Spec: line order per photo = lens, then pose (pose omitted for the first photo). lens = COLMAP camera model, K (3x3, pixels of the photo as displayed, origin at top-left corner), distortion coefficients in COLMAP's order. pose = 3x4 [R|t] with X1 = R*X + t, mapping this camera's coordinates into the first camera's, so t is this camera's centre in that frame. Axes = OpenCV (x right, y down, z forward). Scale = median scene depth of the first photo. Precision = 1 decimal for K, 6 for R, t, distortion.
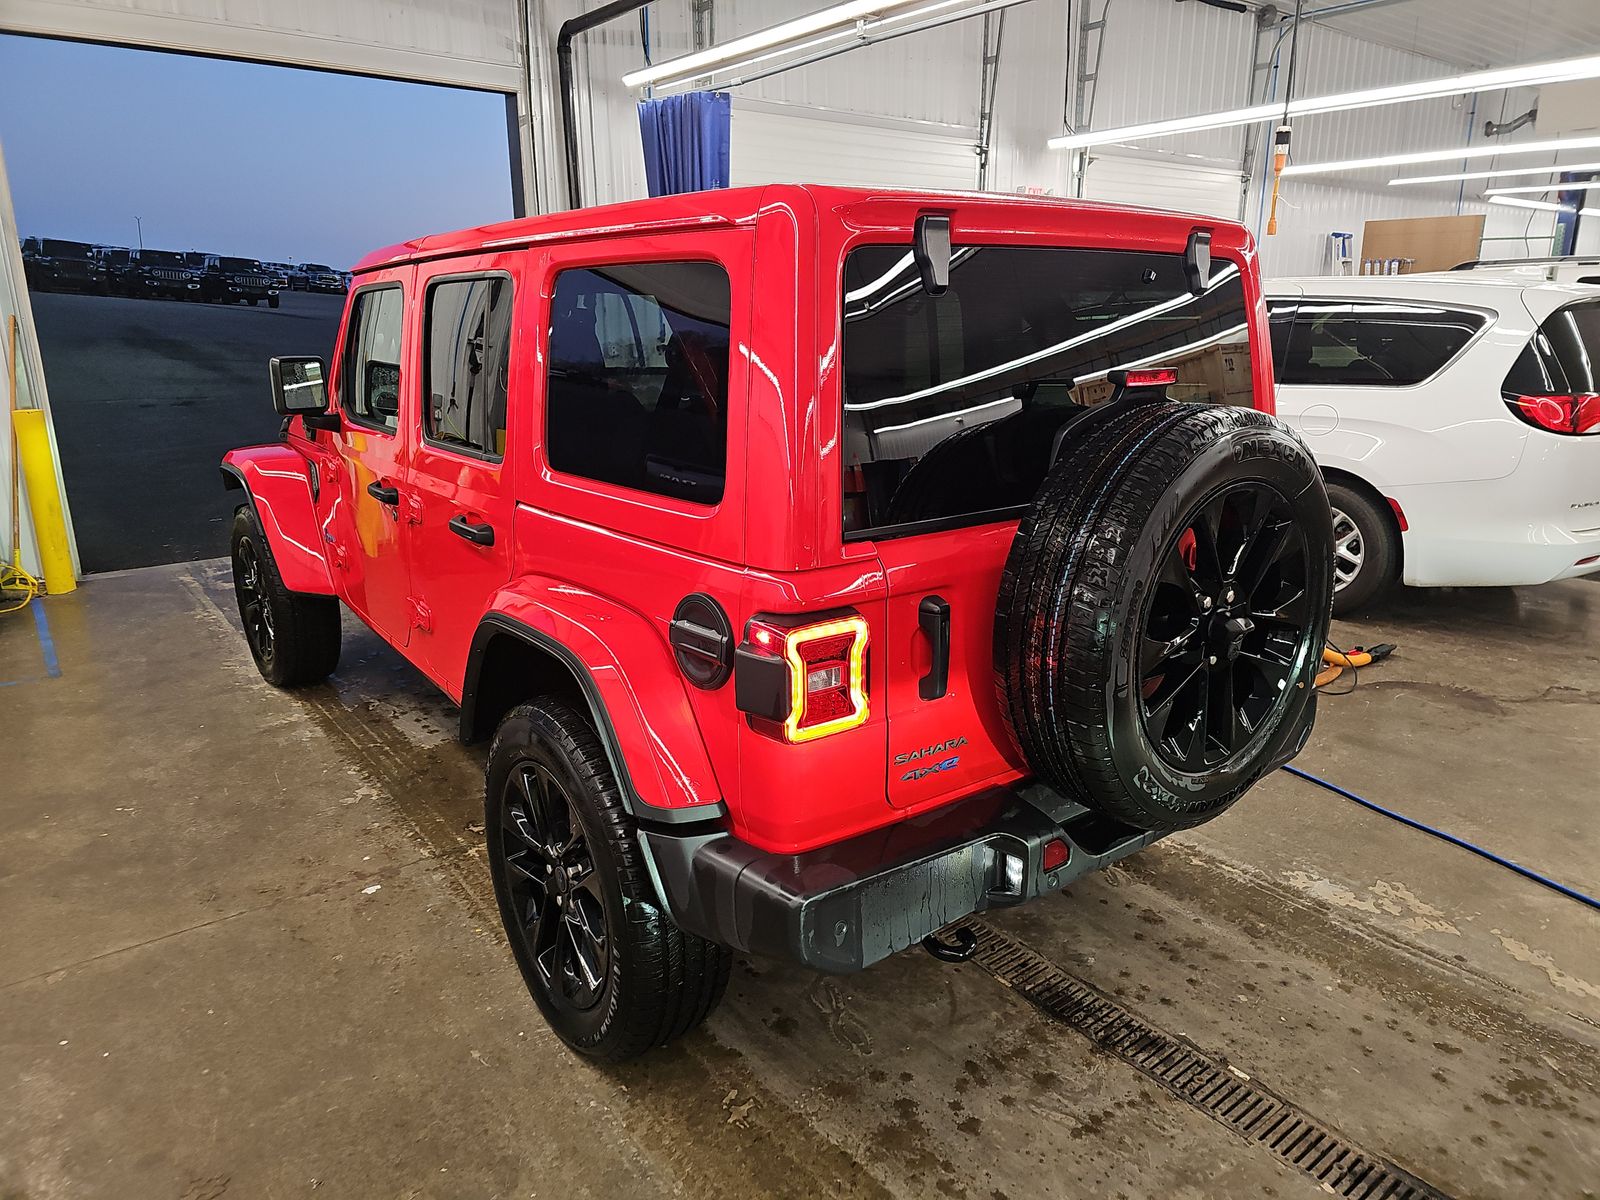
lens RADIAL K [[1038.7, 0, 800.0], [0, 1038.7, 600.0], [0, 0, 1]] dist [0.041300, -0.042422]
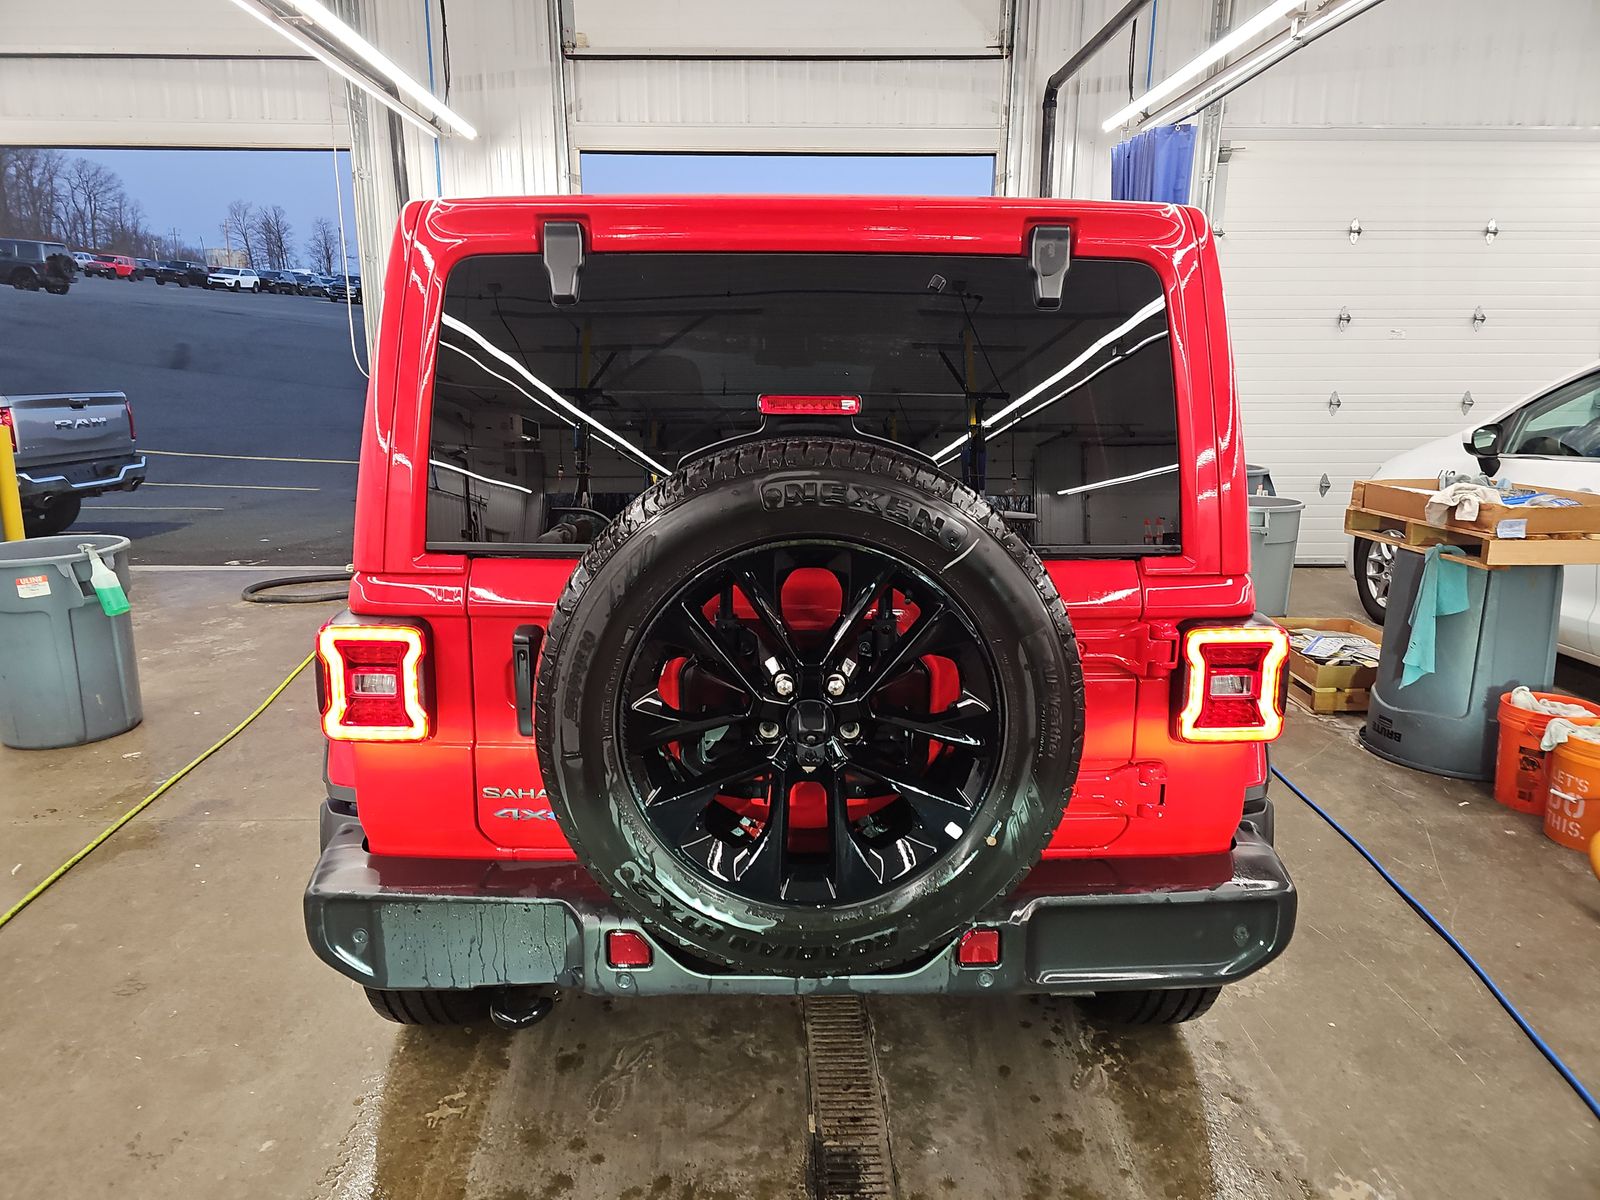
lens RADIAL K [[1038.7, 0, 800.0], [0, 1038.7, 600.0], [0, 0, 1]] dist [0.041300, -0.042422]
pose [[0.799457, 0.132725, -0.585877, 0.603931], [-0.165680, 0.986176, -0.002670, -0.045107], [0.577423, 0.099203, 0.810395, 0.261983]]
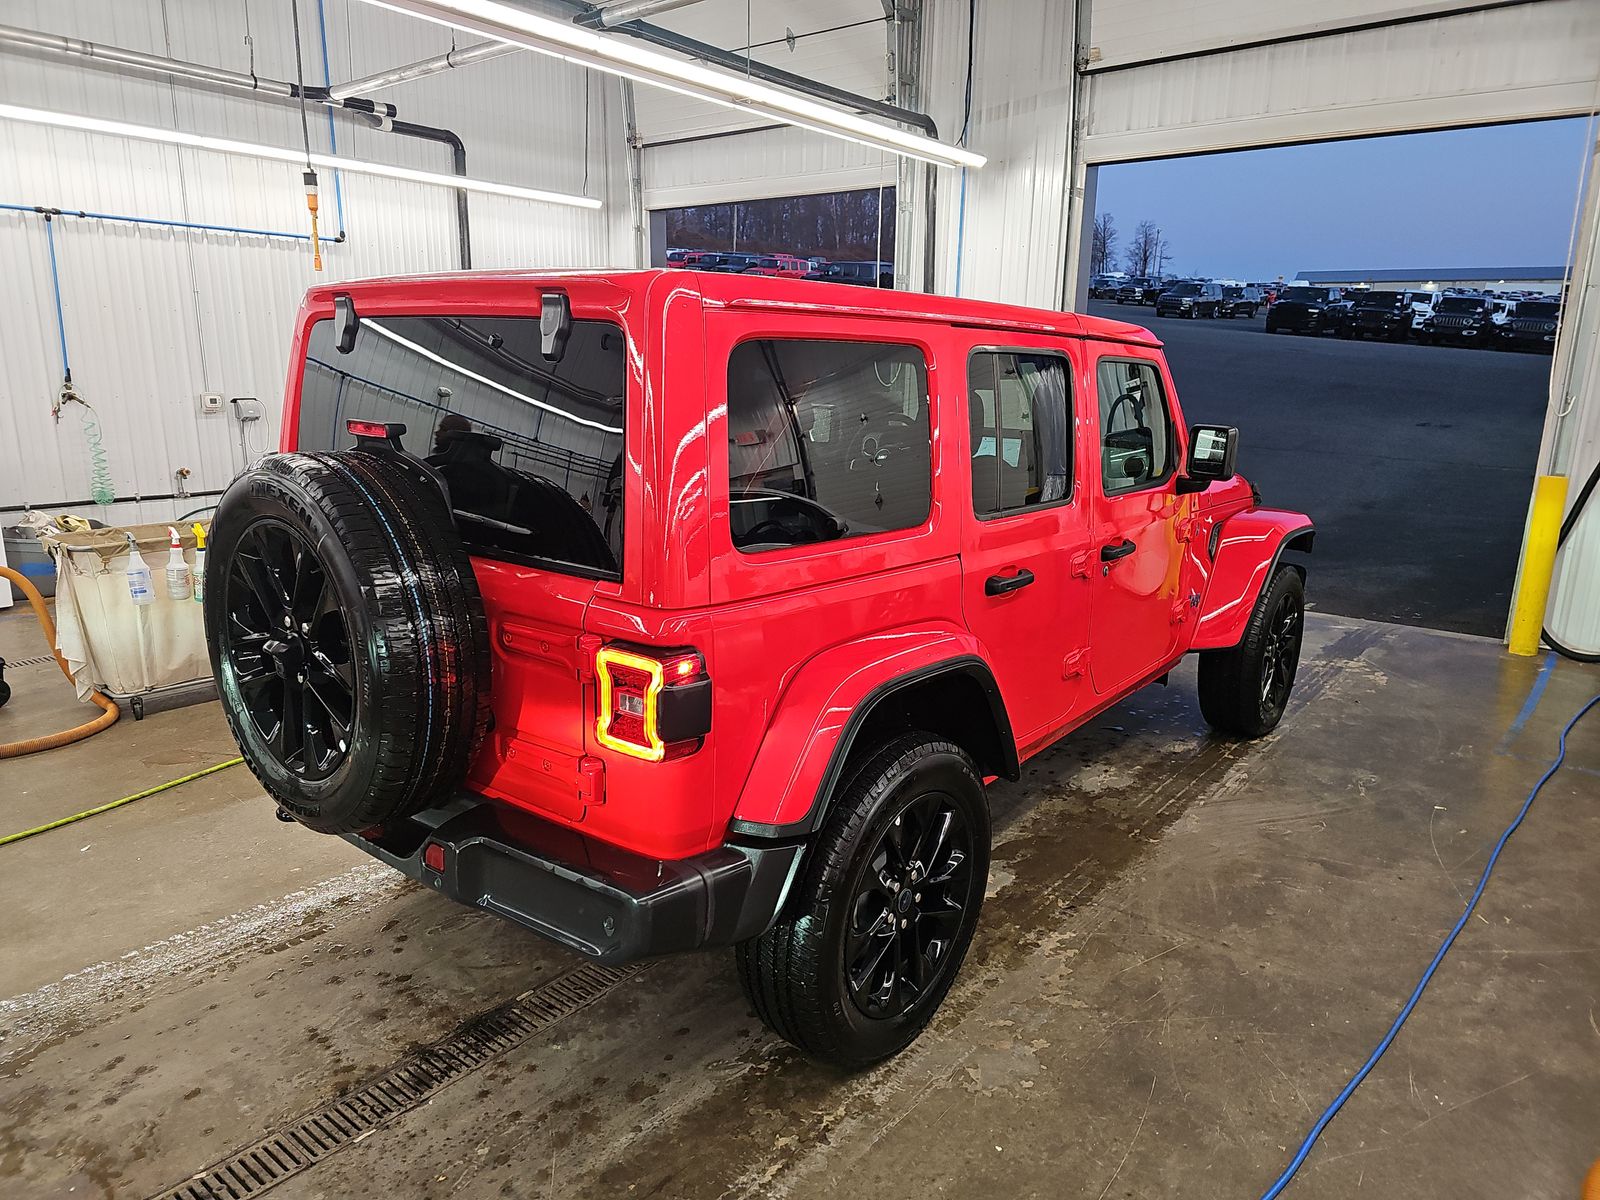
lens RADIAL K [[1038.7, 0, 800.0], [0, 1038.7, 600.0], [0, 0, 1]] dist [0.041300, -0.042422]
pose [[0.233858, 0.224685, -0.945953, 1.139631], [-0.280999, 0.947031, 0.155473, -0.252287], [0.930779, 0.229453, 0.284607, 0.839065]]
